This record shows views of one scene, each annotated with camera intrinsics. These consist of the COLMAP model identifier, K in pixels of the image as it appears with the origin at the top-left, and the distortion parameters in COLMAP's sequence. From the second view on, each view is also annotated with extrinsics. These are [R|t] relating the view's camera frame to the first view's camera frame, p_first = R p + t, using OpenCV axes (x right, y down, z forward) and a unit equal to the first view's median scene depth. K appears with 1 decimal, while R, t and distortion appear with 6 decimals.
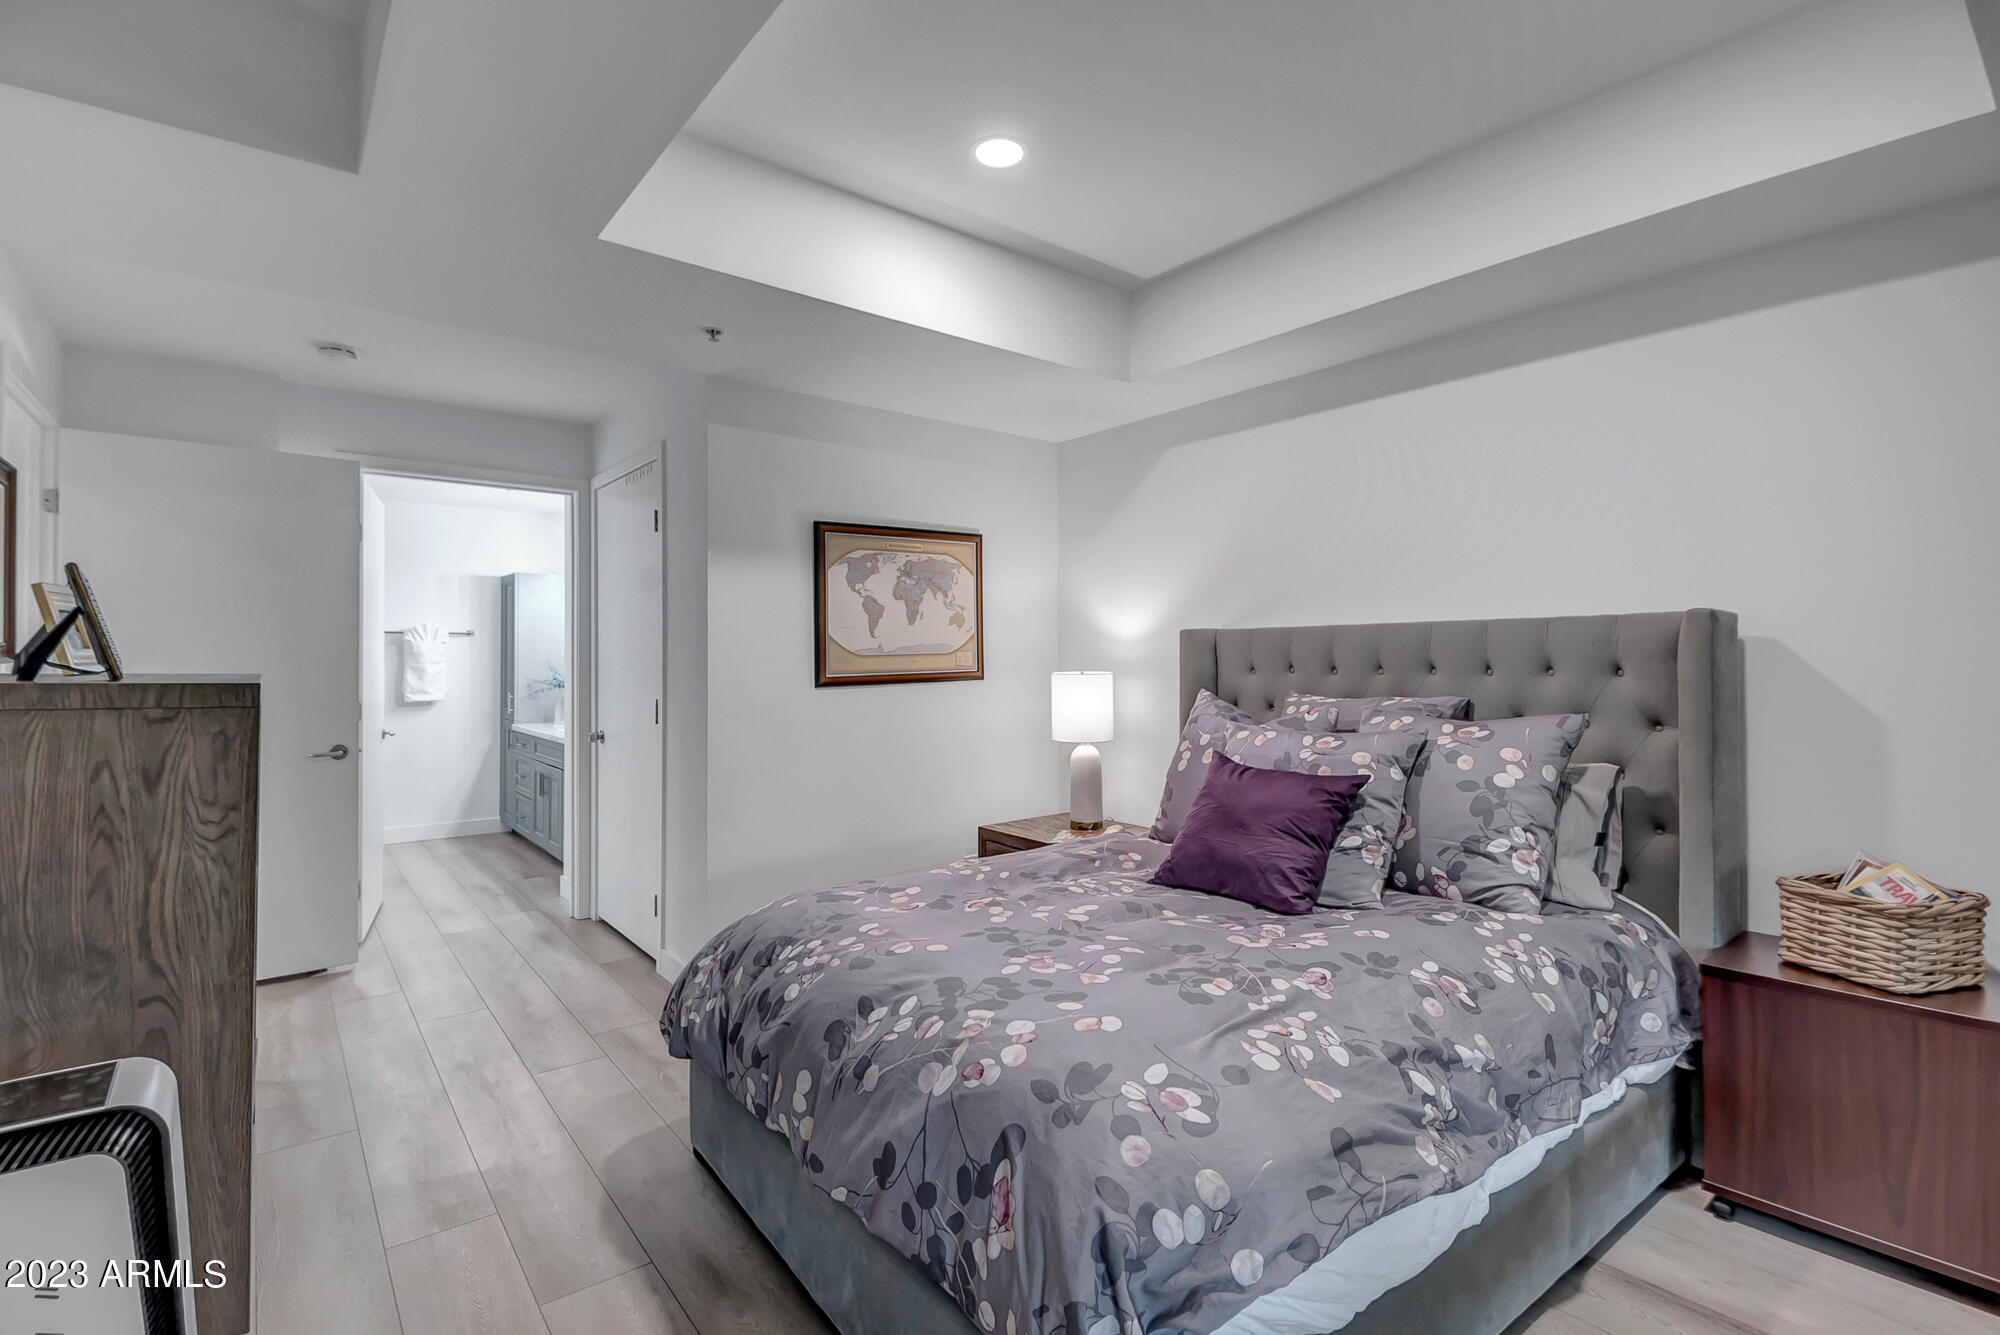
lens RADIAL K [[912.7, 0, 1007.9], [0, 912.7, 664.6], [0, 0, 1]] dist [0.011431, -0.010211]
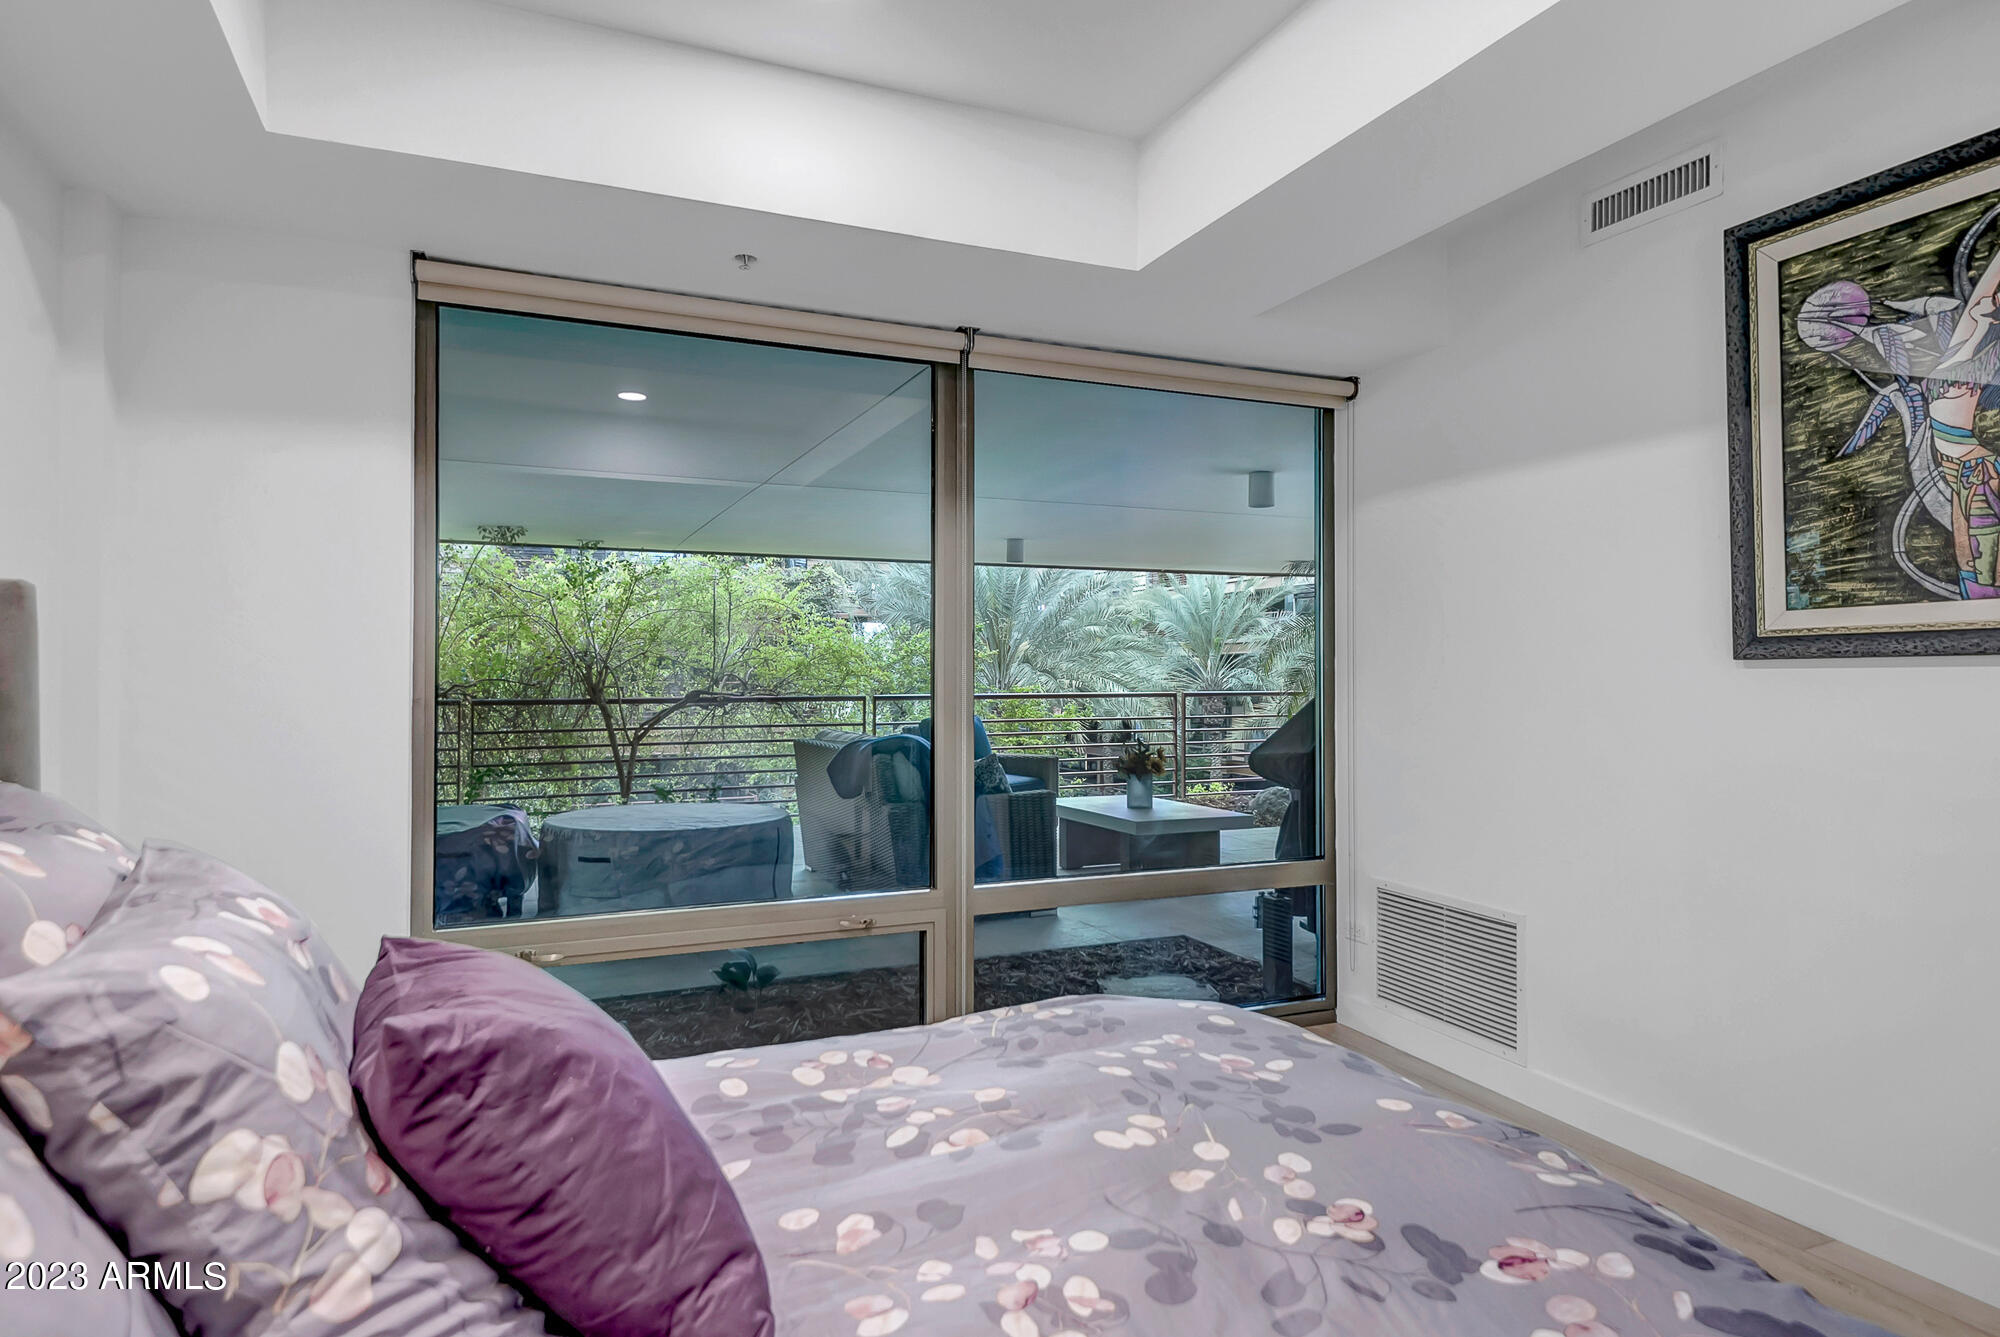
lens RADIAL K [[1125.2, 0, 982.6], [0, 1125.2, 655.3], [0, 0, 1]] dist [0.012303, -0.006633]
pose [[-0.958070, 0.007150, 0.286446, -0.007813], [0.002292, 0.999848, -0.017292, 0.001385], [-0.286526, -0.015910, -0.957940, 0.498065]]
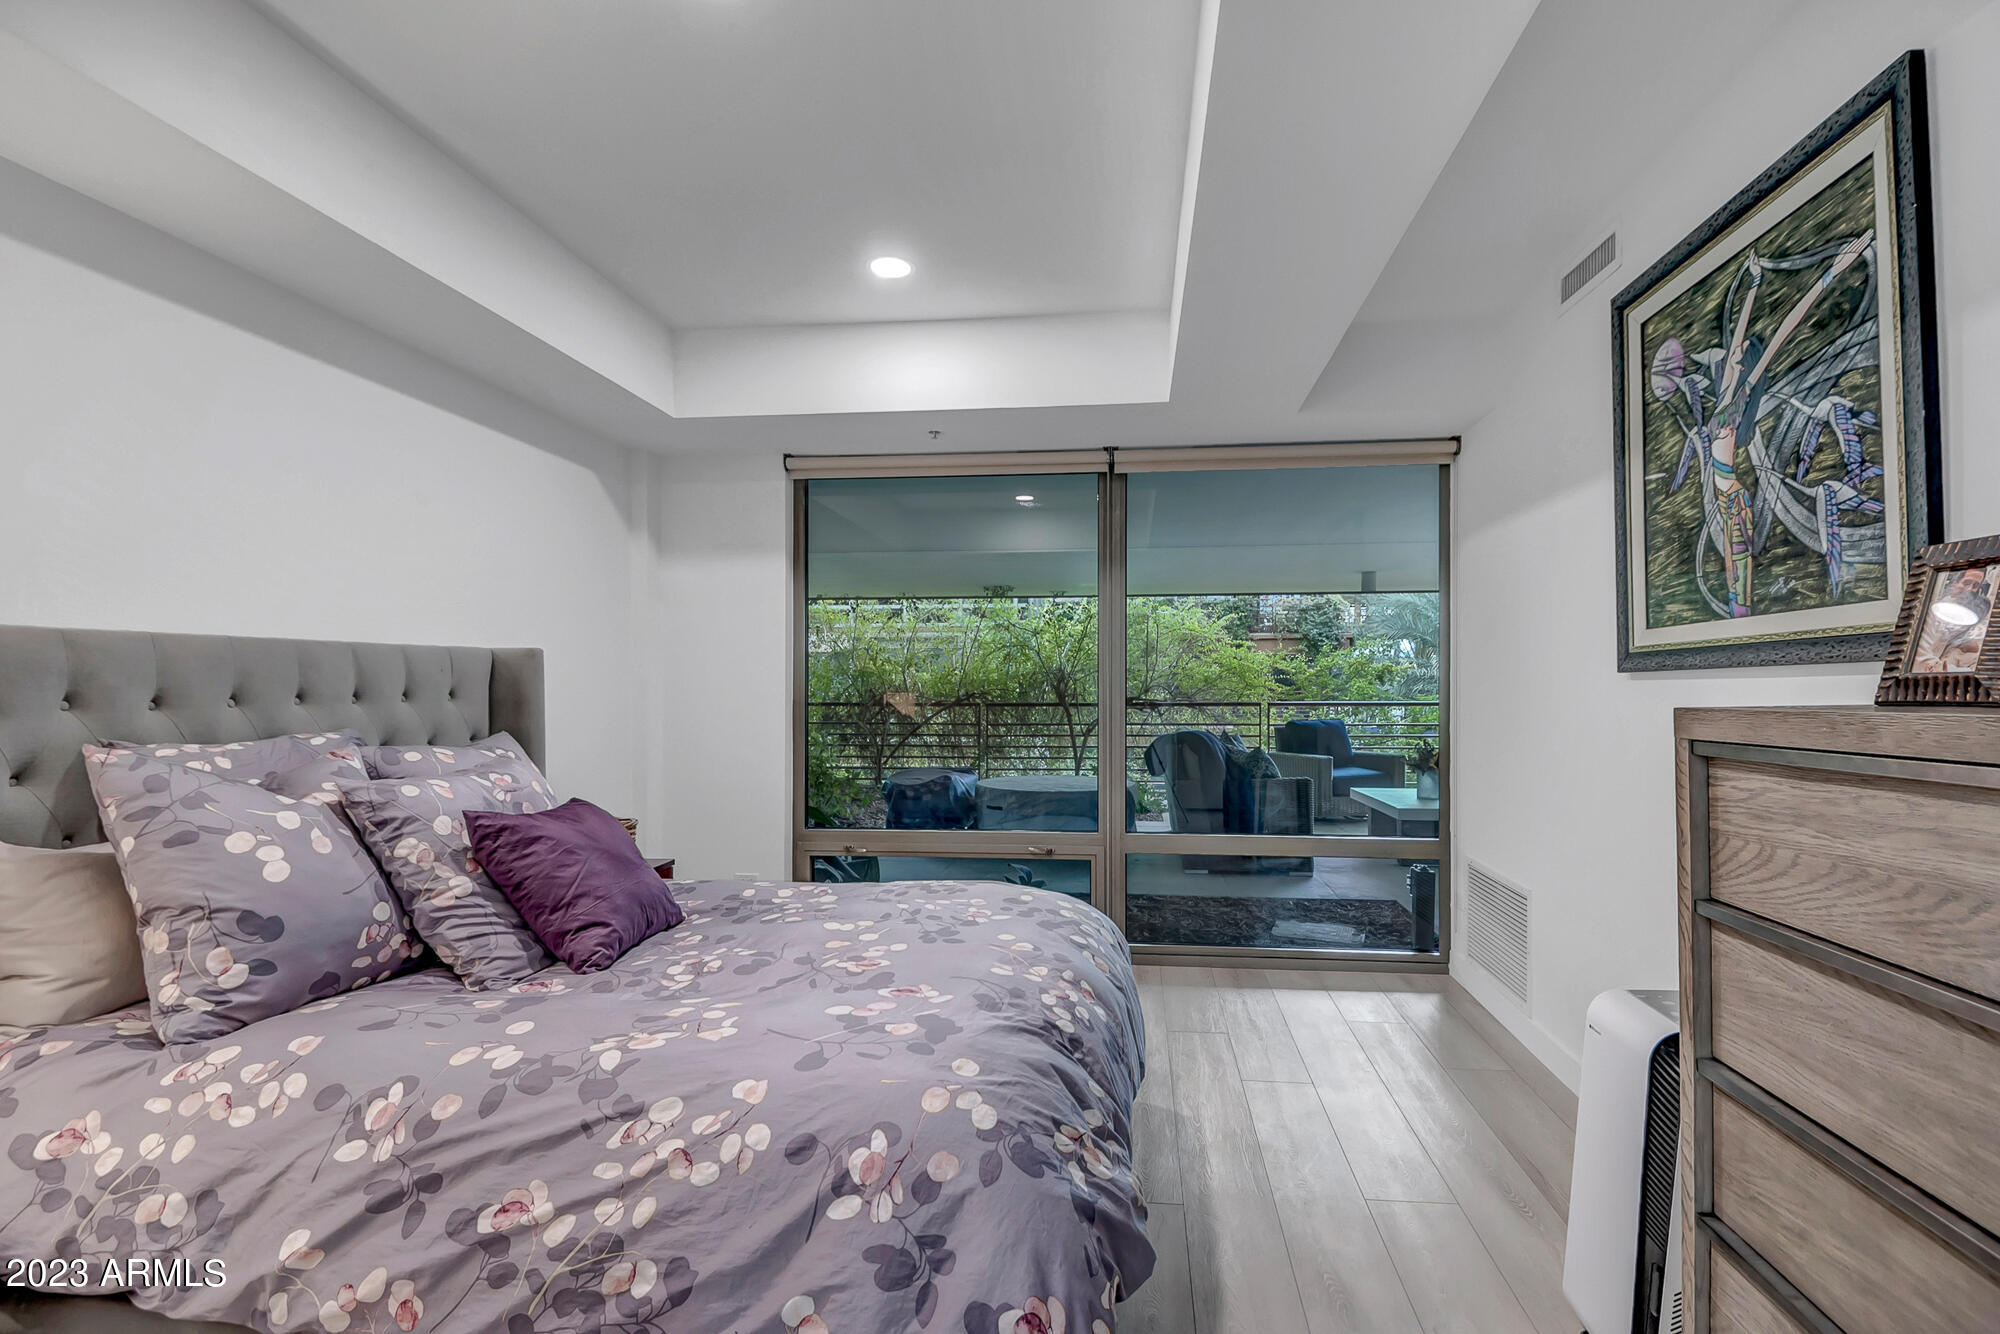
lens RADIAL K [[912.7, 0, 1035.6], [0, 912.7, 686.6], [0, 0, 1]] dist [0.011431, -0.010211]
pose [[-0.705089, 0.003666, 0.709109, -0.241926], [0.005224, 0.999986, 0.000024, 0.001240], [-0.709100, 0.003721, -0.705098, 0.472275]]
